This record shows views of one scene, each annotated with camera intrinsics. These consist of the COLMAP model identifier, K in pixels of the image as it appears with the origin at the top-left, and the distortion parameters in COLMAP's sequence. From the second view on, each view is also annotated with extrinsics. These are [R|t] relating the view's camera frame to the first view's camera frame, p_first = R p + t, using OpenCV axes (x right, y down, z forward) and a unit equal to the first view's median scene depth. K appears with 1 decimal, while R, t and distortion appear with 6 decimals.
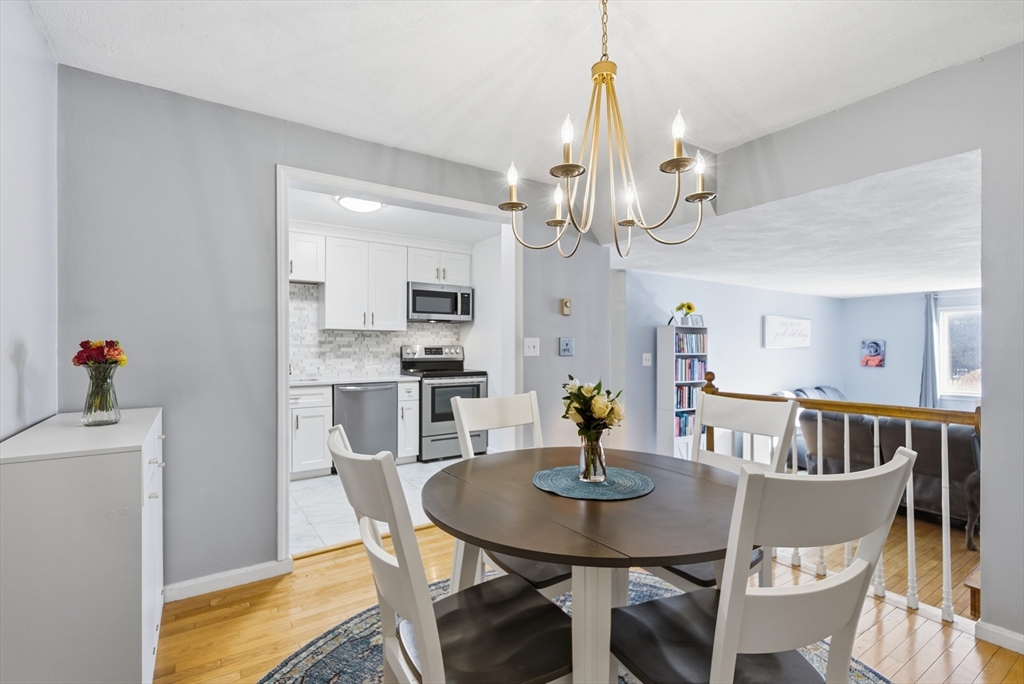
lens RADIAL K [[480.3, 0, 522.3], [0, 480.3, 340.1], [0, 0, 1]] dist [-0.000202, 0.000041]
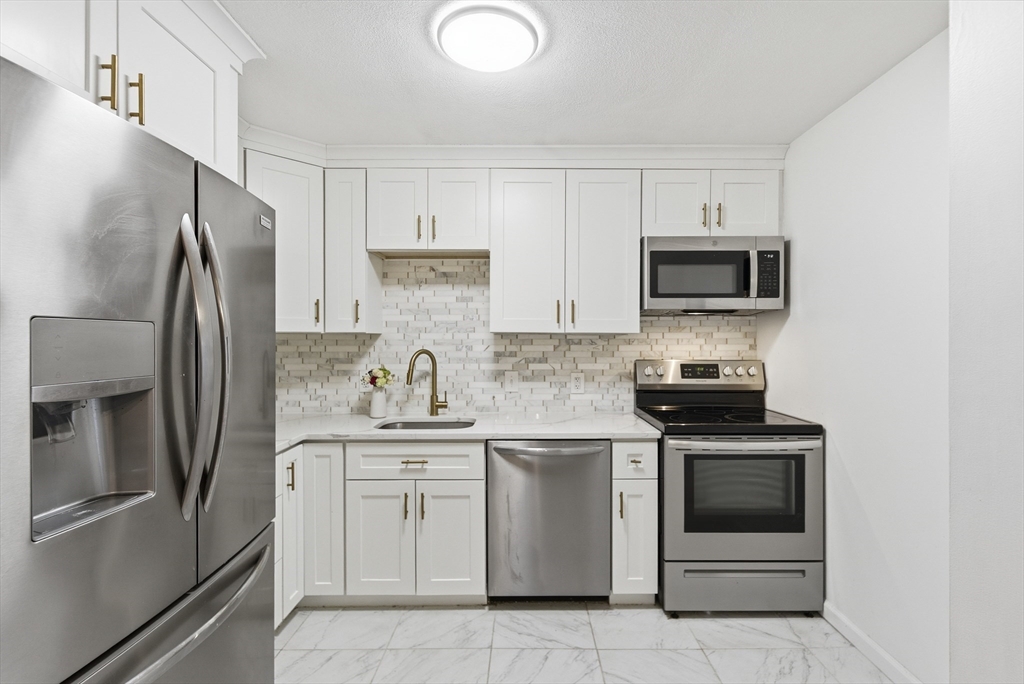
lens RADIAL K [[480.3, 0, 522.3], [0, 480.3, 340.1], [0, 0, 1]] dist [-0.000202, 0.000041]
pose [[0.822013, 0.001568, -0.569466, -0.051883], [0.007636, 0.999876, 0.013775, -0.019999], [0.569417, -0.015671, 0.821899, 0.504605]]
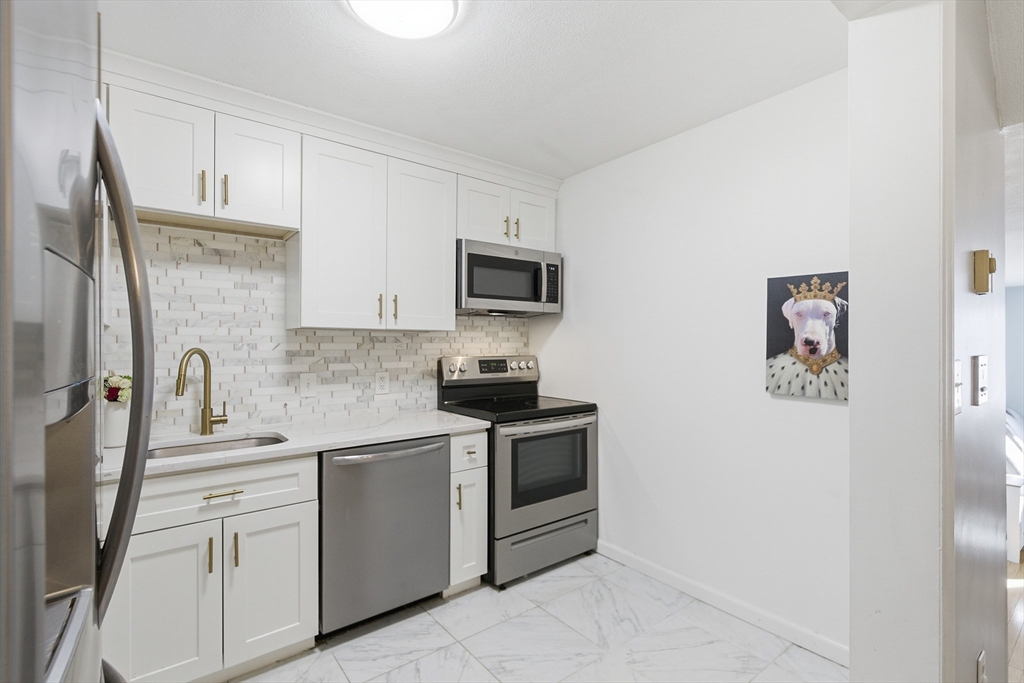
lens RADIAL K [[480.3, 0, 522.3], [0, 480.3, 339.6], [0, 0, 1]] dist [-0.000202, 0.000041]
pose [[0.997994, 0.001973, 0.063274, -0.199432], [-0.002527, 0.999959, 0.008681, -0.014471], [-0.063255, -0.008823, 0.997958, 0.460334]]
